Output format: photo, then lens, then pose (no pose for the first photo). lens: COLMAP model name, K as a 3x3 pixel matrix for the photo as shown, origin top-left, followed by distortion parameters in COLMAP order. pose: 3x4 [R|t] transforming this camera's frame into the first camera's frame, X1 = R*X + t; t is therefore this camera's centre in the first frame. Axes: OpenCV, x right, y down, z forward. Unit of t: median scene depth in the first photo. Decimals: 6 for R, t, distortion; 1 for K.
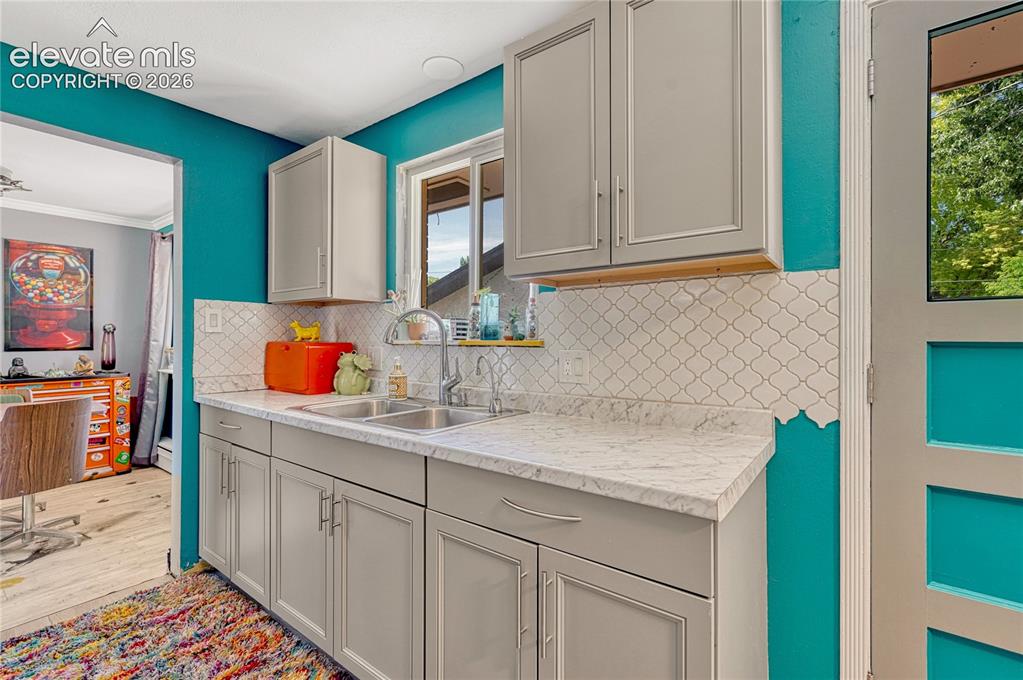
lens RADIAL K [[462.1, 0, 500.6], [0, 462.1, 333.2], [0, 0, 1]] dist [0.002254, 0.000583]
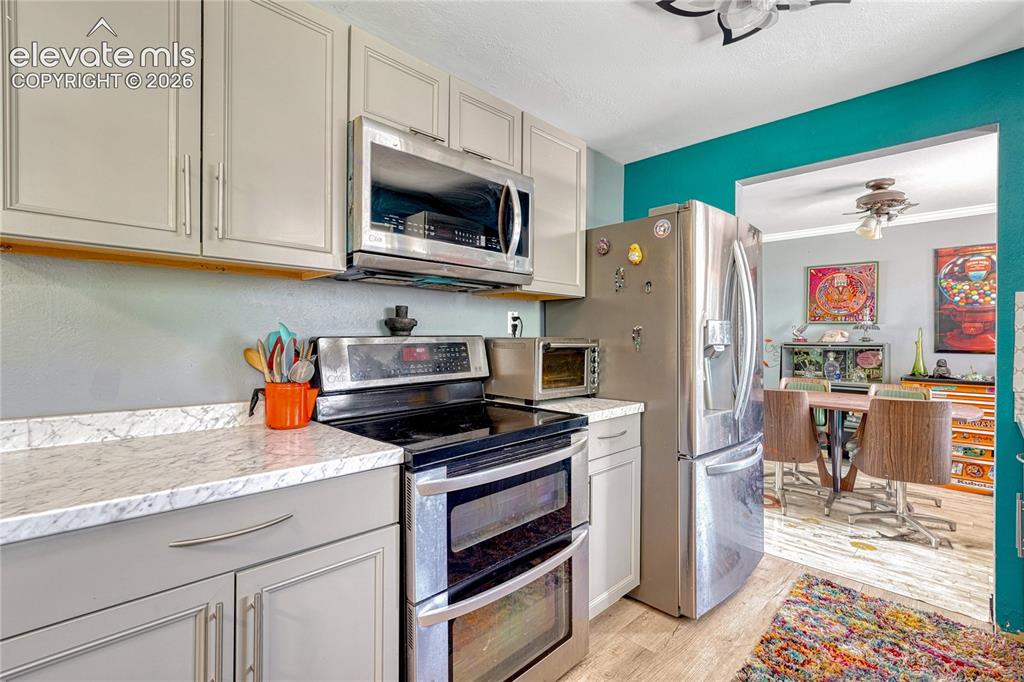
lens RADIAL K [[462.5, 0, 501.1], [0, 462.5, 334.2], [0, 0, 1]] dist [0.002254, 0.000583]
pose [[-0.154266, -0.004820, -0.988018, 0.220870], [-0.000904, 0.999988, -0.004737, 0.002265], [0.988029, 0.000163, -0.154269, 0.227124]]
